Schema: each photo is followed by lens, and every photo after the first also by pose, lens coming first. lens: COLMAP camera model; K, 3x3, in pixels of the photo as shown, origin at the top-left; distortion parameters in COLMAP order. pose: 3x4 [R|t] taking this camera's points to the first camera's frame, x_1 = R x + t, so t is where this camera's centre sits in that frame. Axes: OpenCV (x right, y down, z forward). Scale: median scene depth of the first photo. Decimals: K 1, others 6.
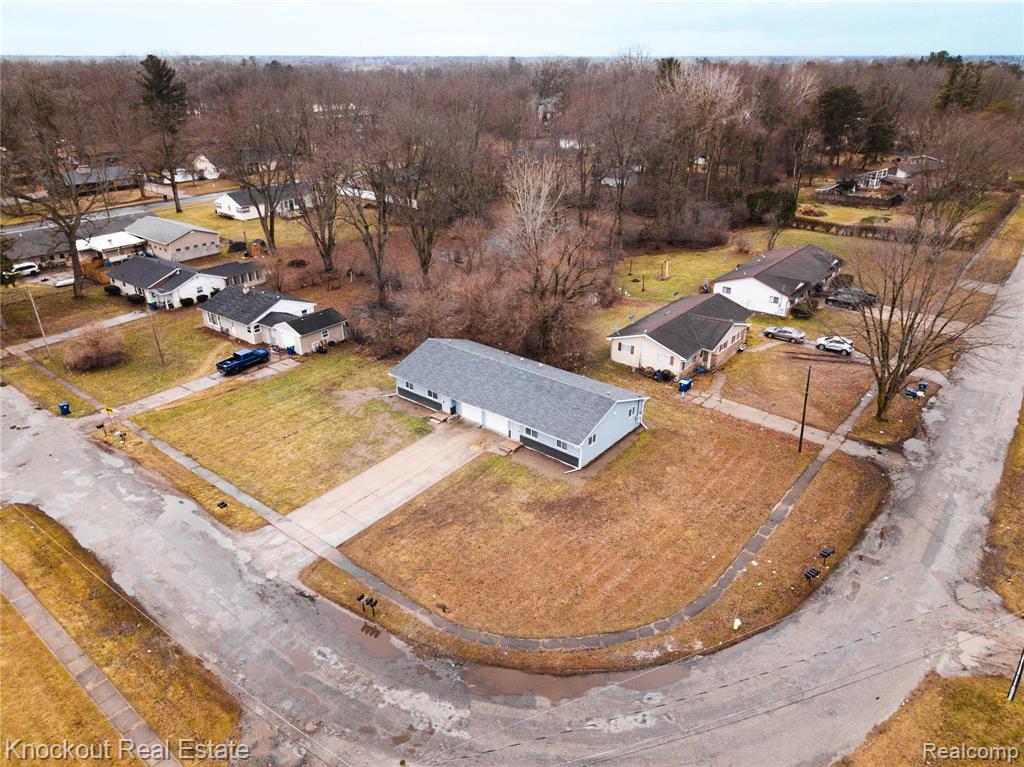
lens RADIAL K [[692.2, 0, 512.0], [0, 692.2, 383.5], [0, 0, 1]] dist [0.004583, -0.003519]
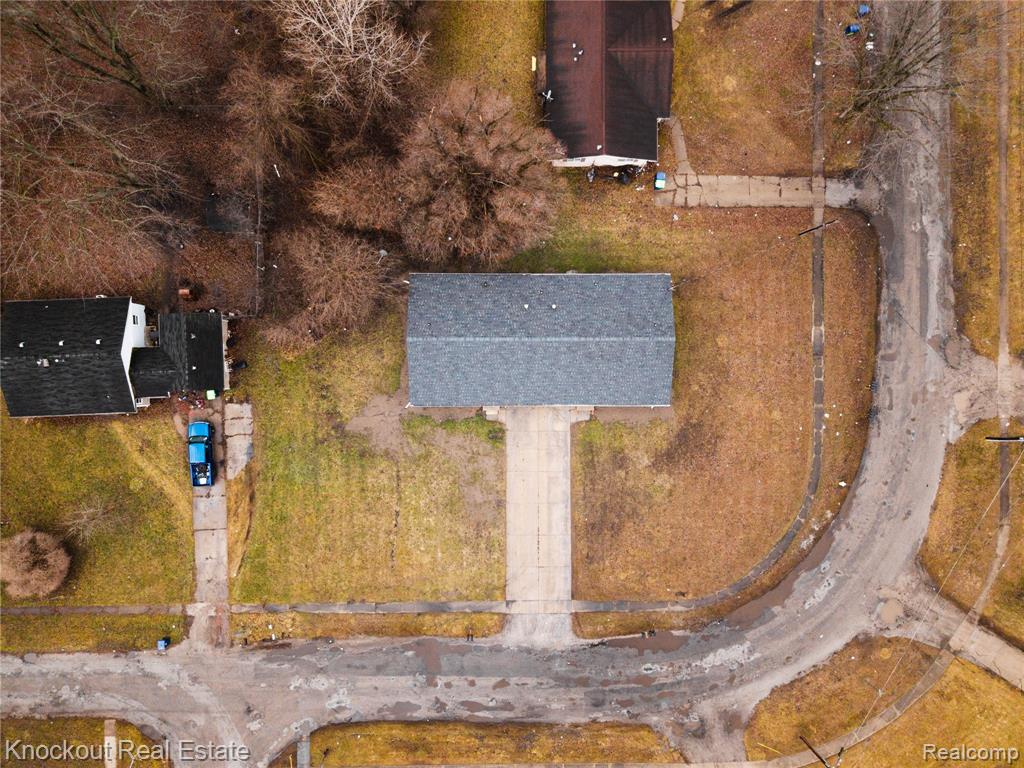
lens RADIAL K [[692.2, 0, 512.0], [0, 692.2, 384.0], [0, 0, 1]] dist [0.004583, -0.003519]
pose [[0.774730, -0.632230, 0.008810, -0.083034], [0.257971, 0.328776, 0.908492, -0.957080], [-0.577273, -0.701564, 0.417810, 0.692660]]
